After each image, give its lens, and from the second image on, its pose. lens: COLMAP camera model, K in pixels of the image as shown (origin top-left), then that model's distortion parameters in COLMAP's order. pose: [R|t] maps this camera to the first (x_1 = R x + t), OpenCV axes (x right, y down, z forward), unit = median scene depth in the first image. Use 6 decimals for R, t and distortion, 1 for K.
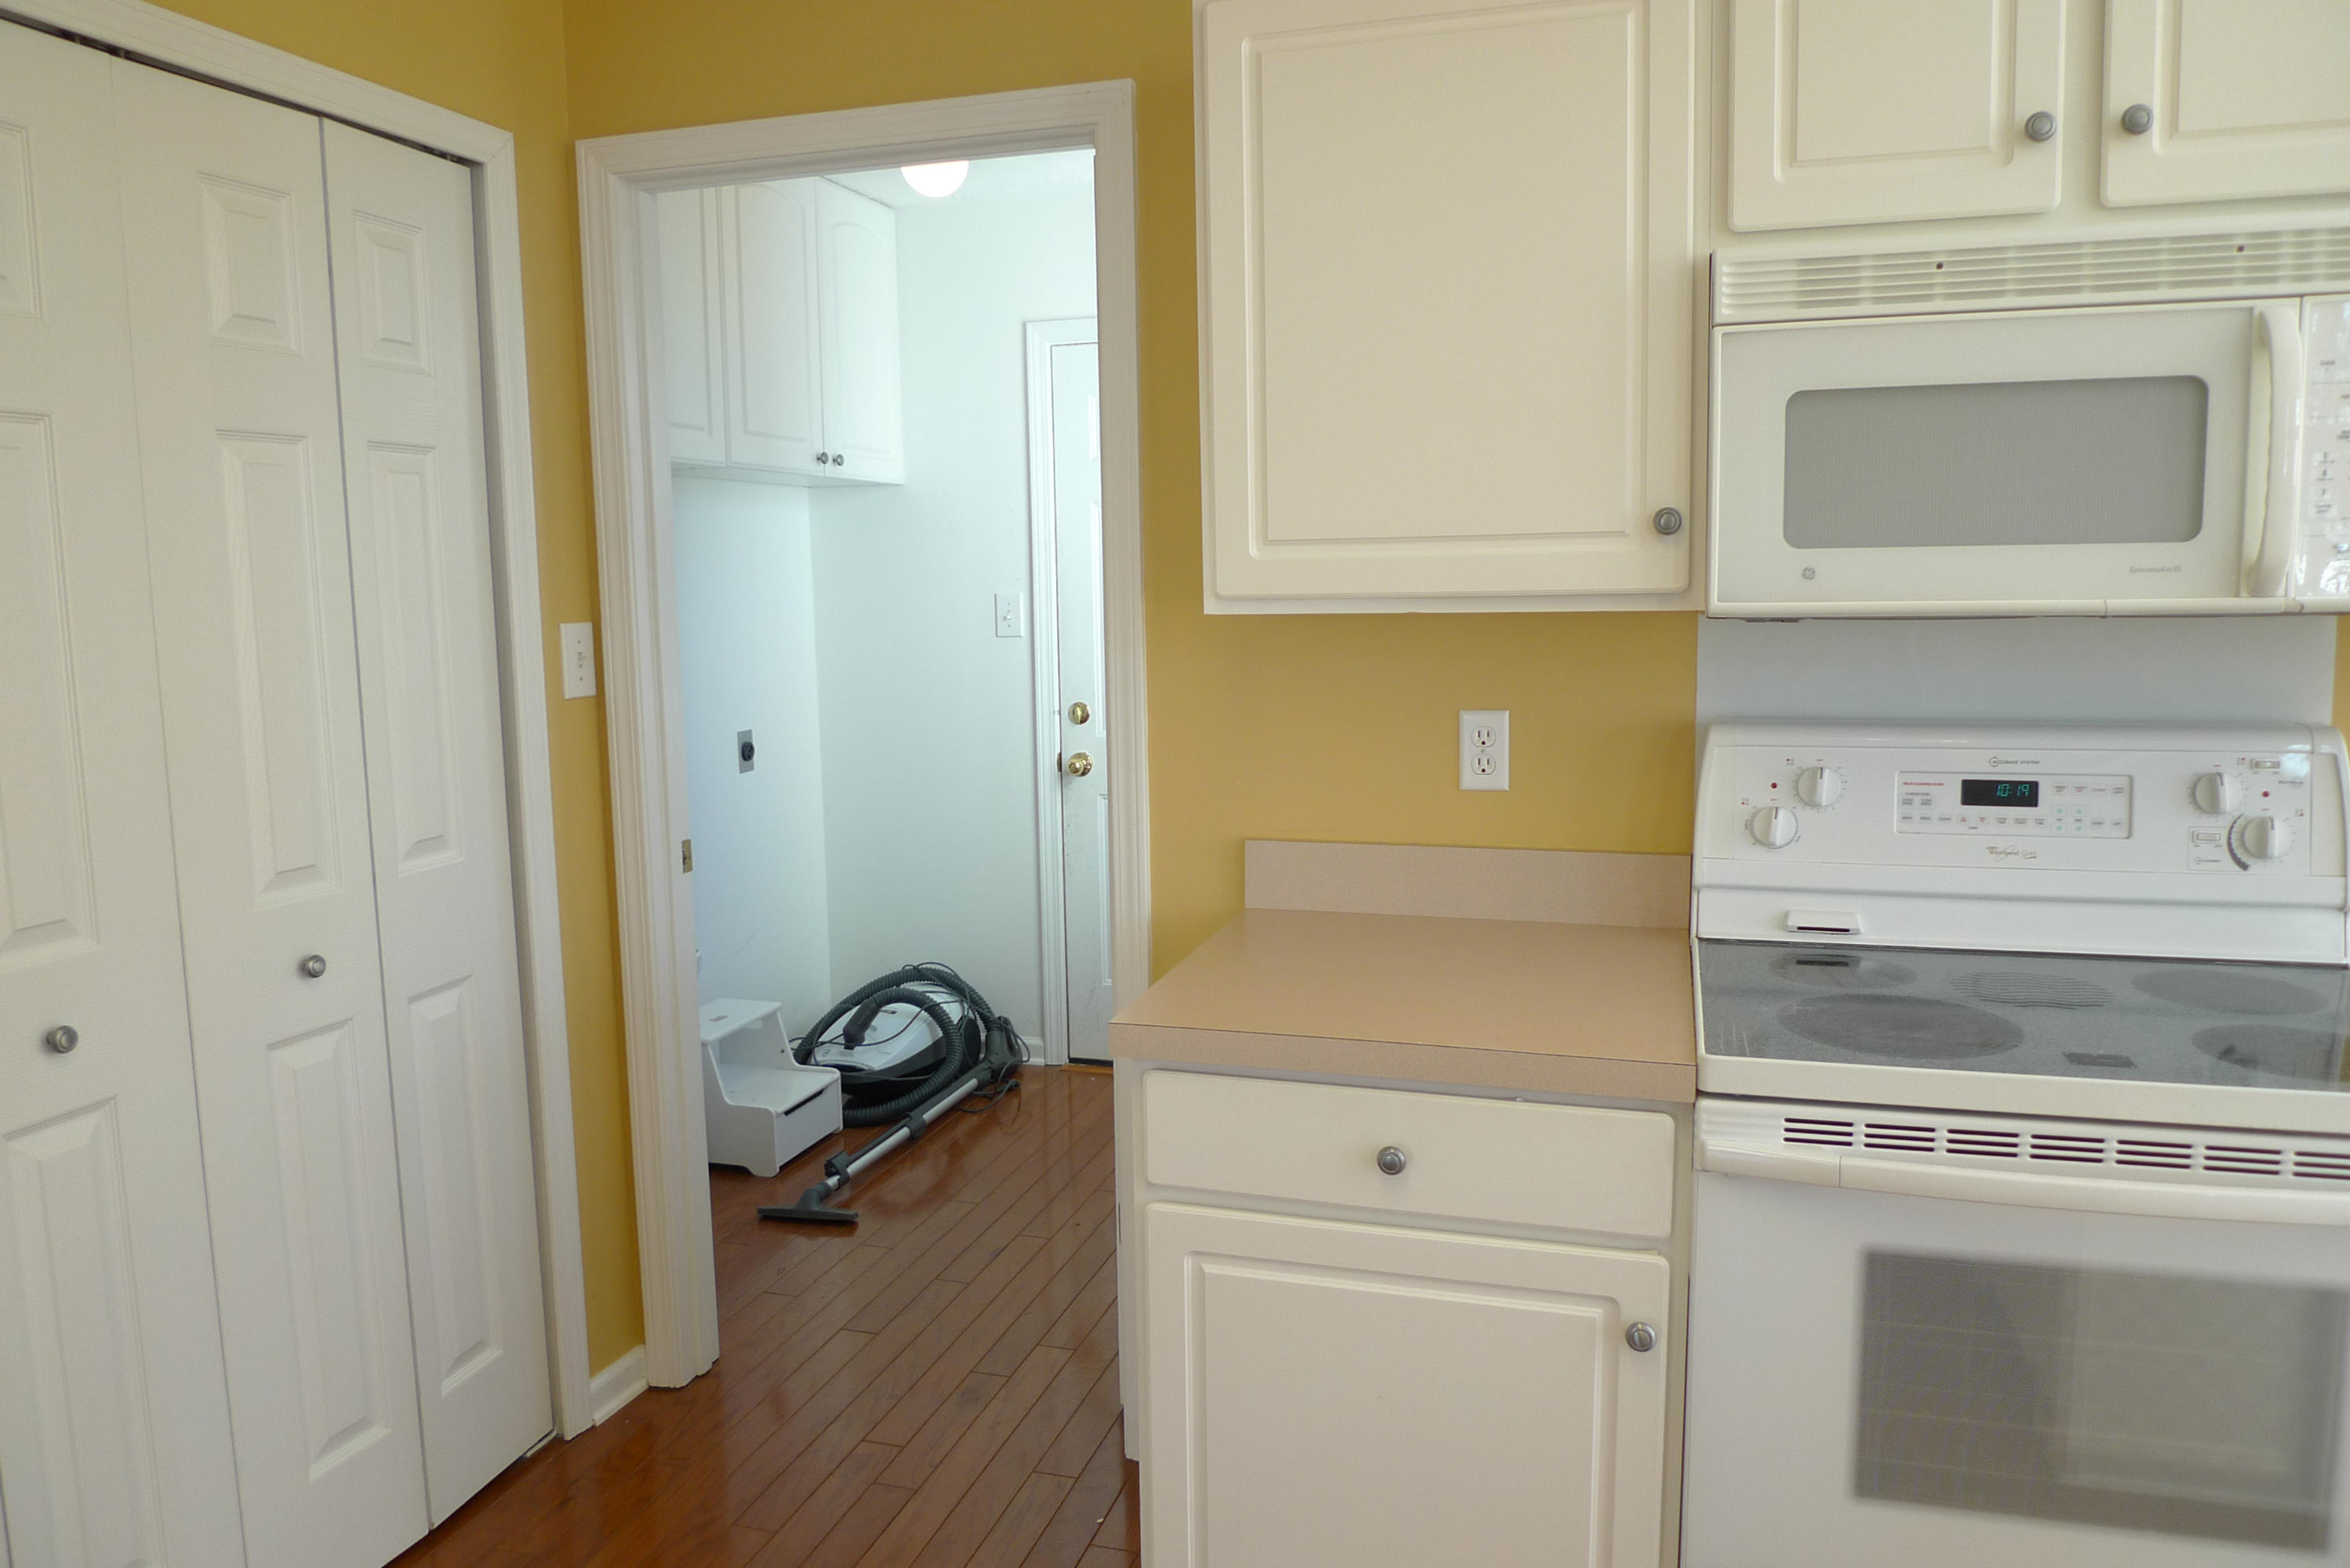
lens RADIAL K [[1622.6, 0, 1163.2], [0, 1622.6, 772.1], [0, 0, 1]] dist [-0.027944, -0.016858]
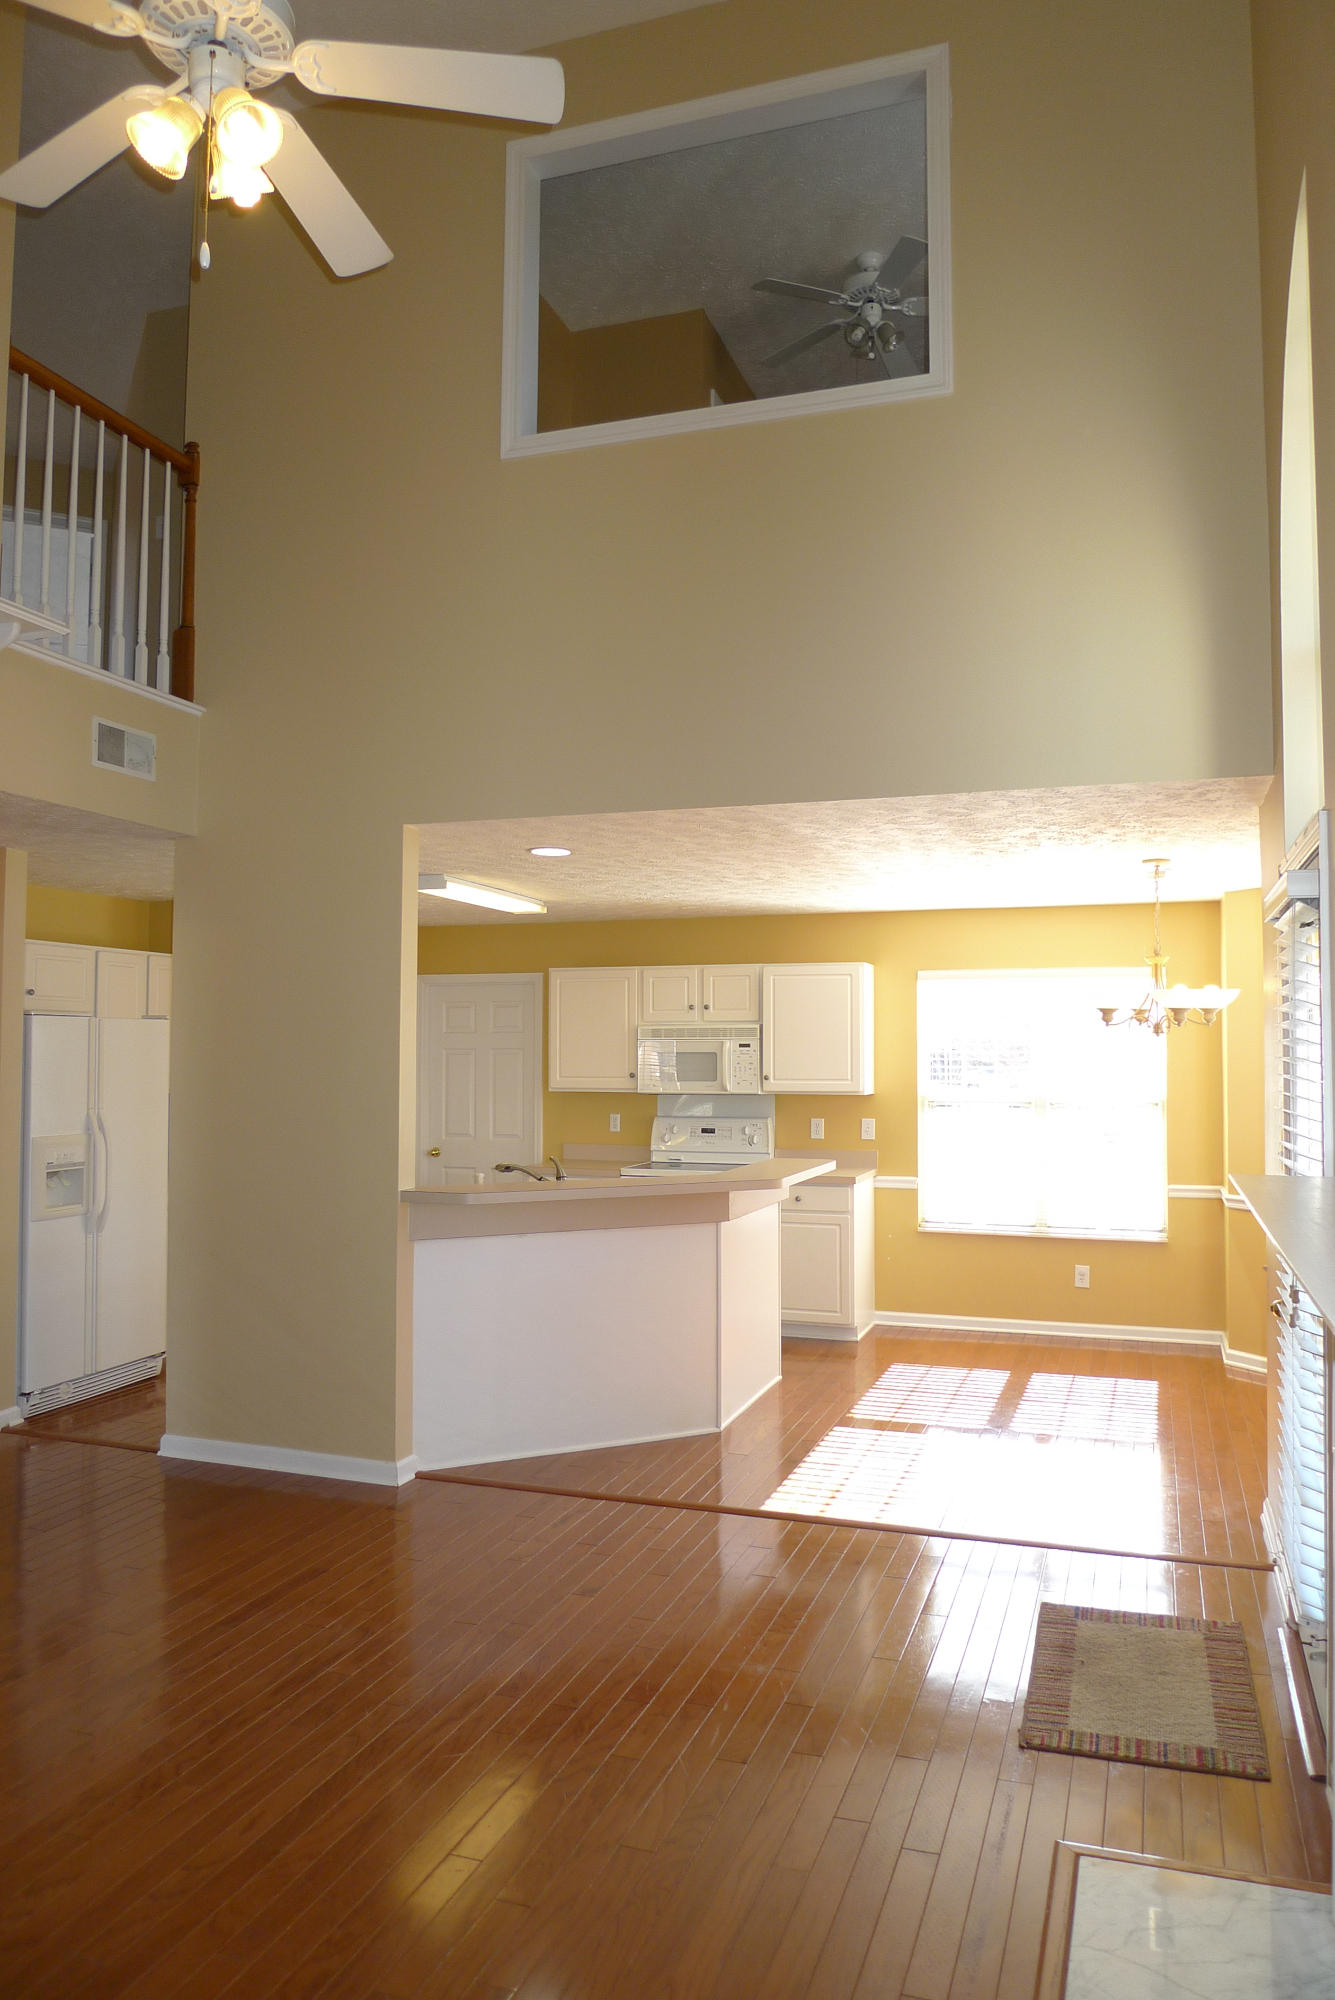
lens RADIAL K [[1381.0, 0, 672.9], [0, 1381.0, 1002.0], [0, 0, 1]] dist [-0.027944, -0.016858]
pose [[0.999427, 0.021024, -0.026540, 0.562653], [-0.025055, 0.986465, -0.162046, 0.337363], [0.022774, 0.162618, 0.986426, -3.492445]]
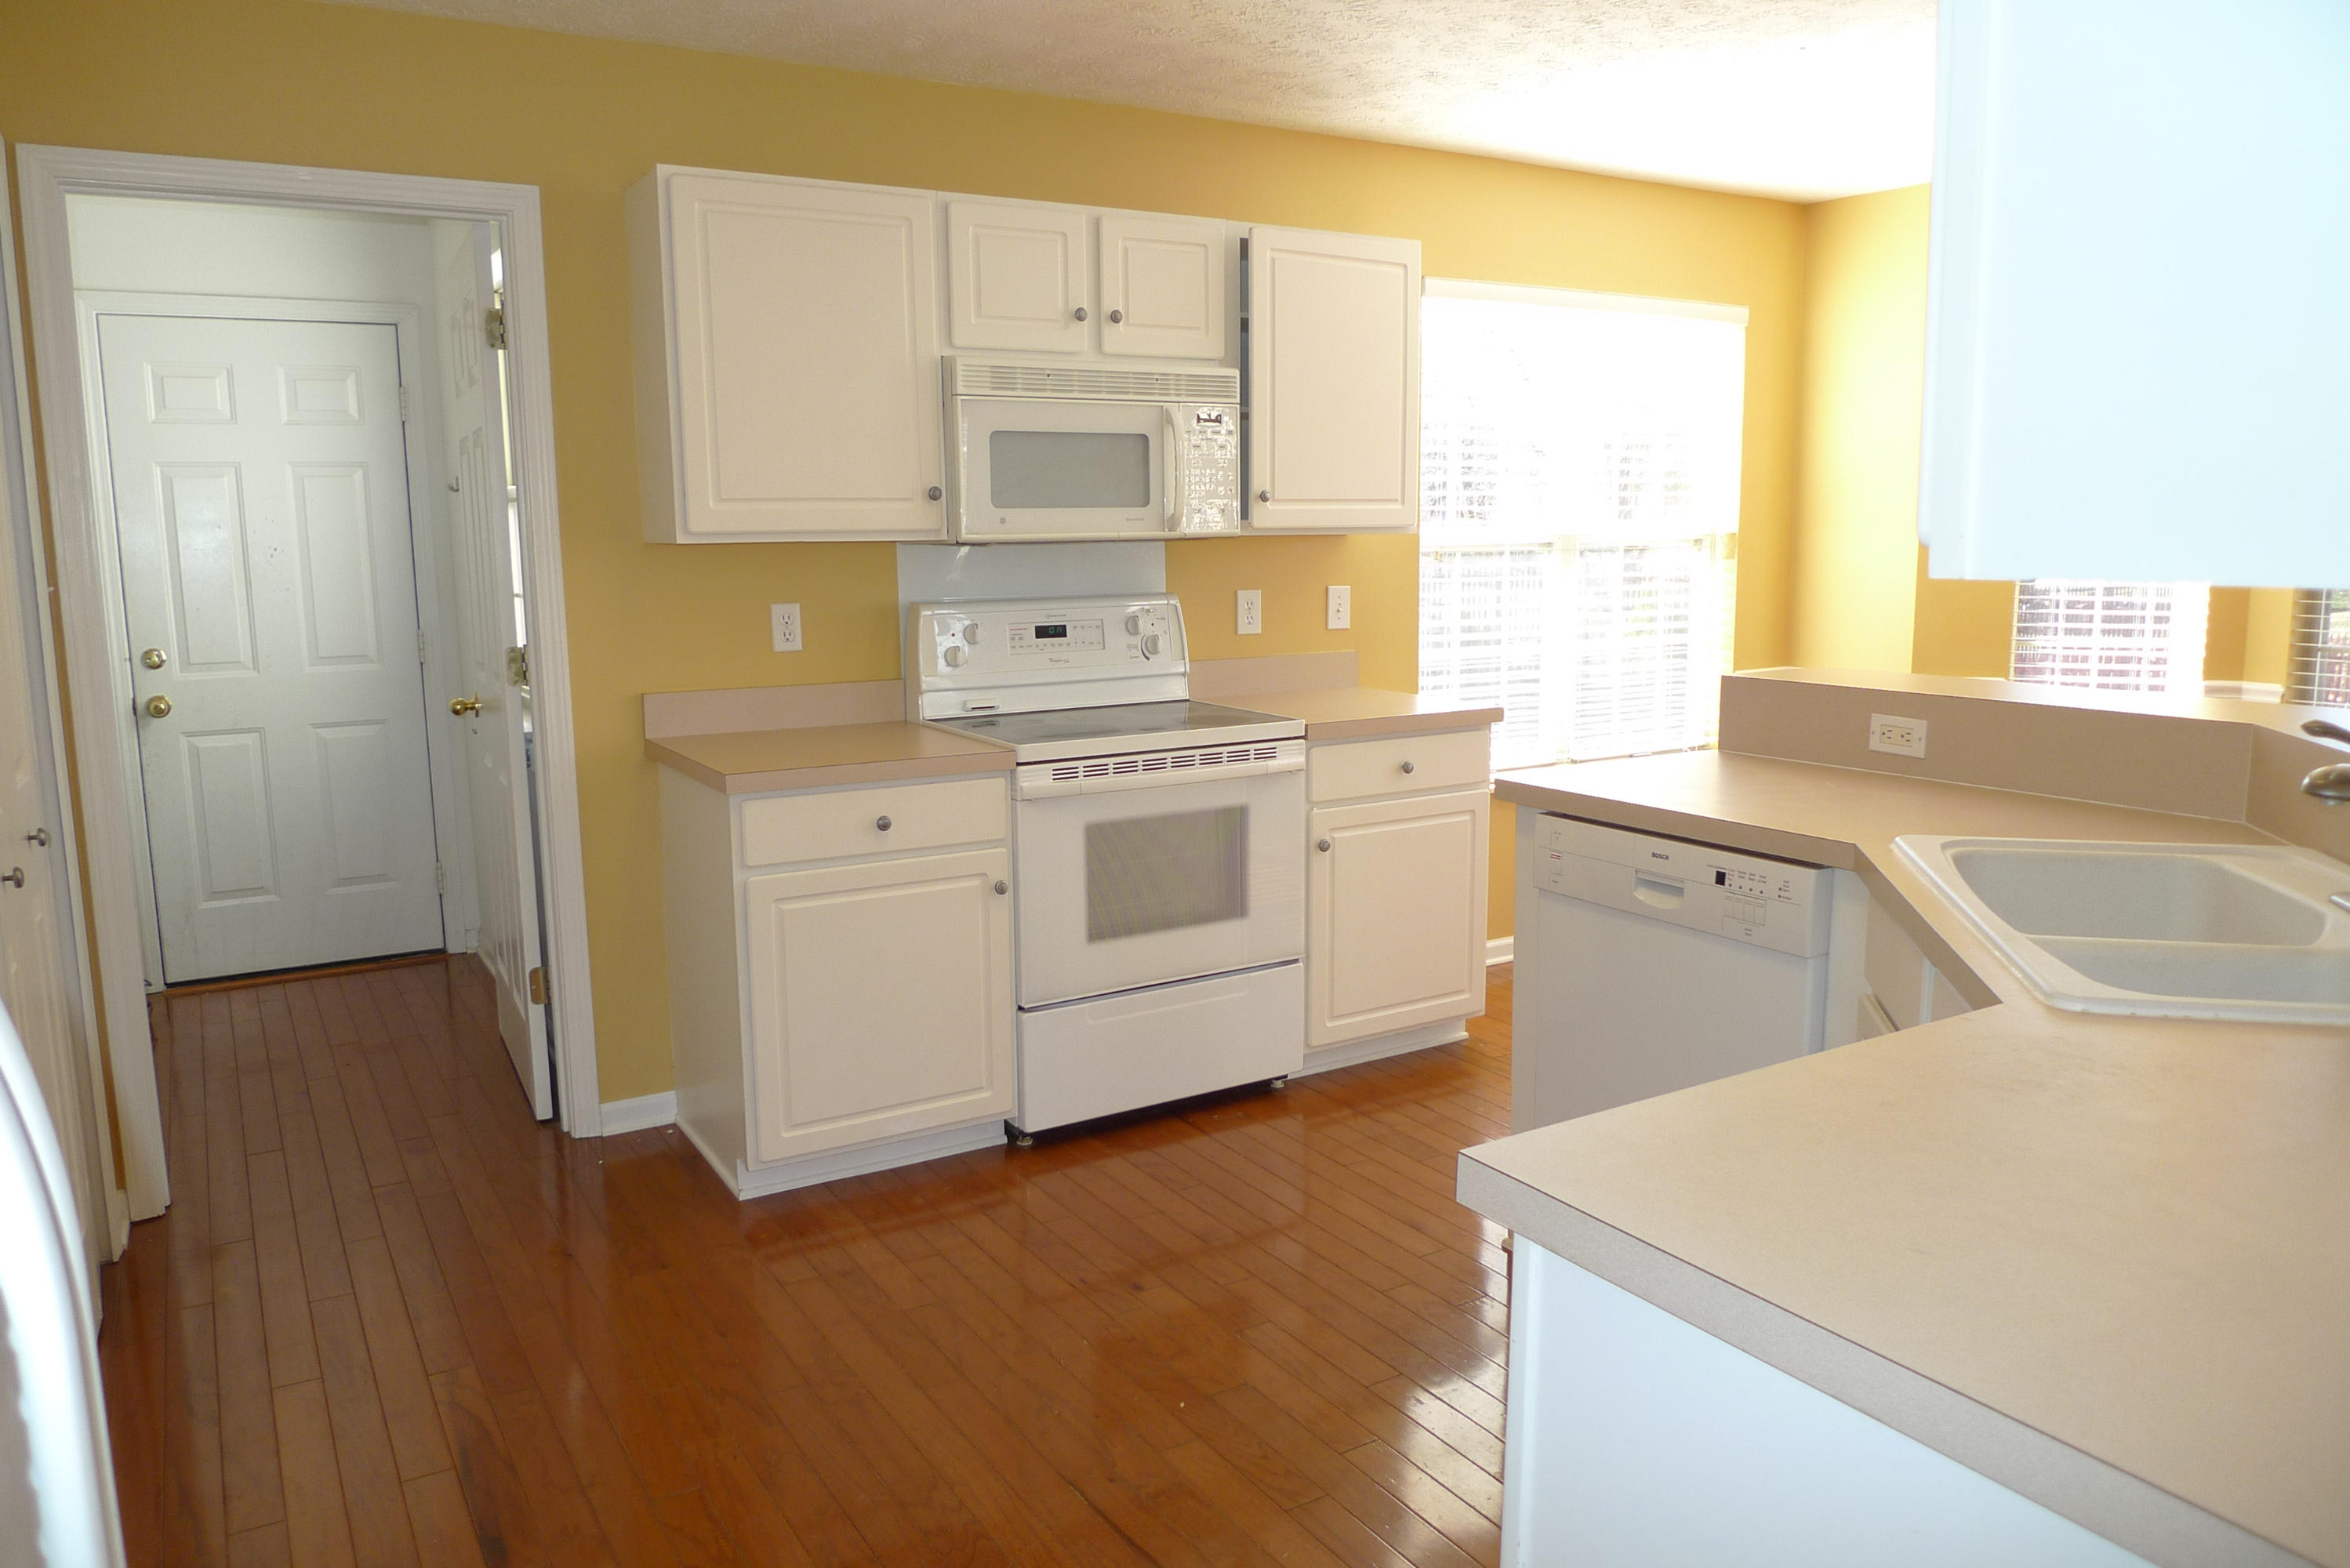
lens RADIAL K [[1622.6, 0, 1171.4], [0, 1622.6, 788.6], [0, 0, 1]] dist [-0.027944, -0.016858]
pose [[0.665050, -0.109136, 0.738781, -0.987792], [0.088295, 0.993816, 0.067328, 0.092959], [-0.741561, 0.020455, 0.670574, -0.516794]]
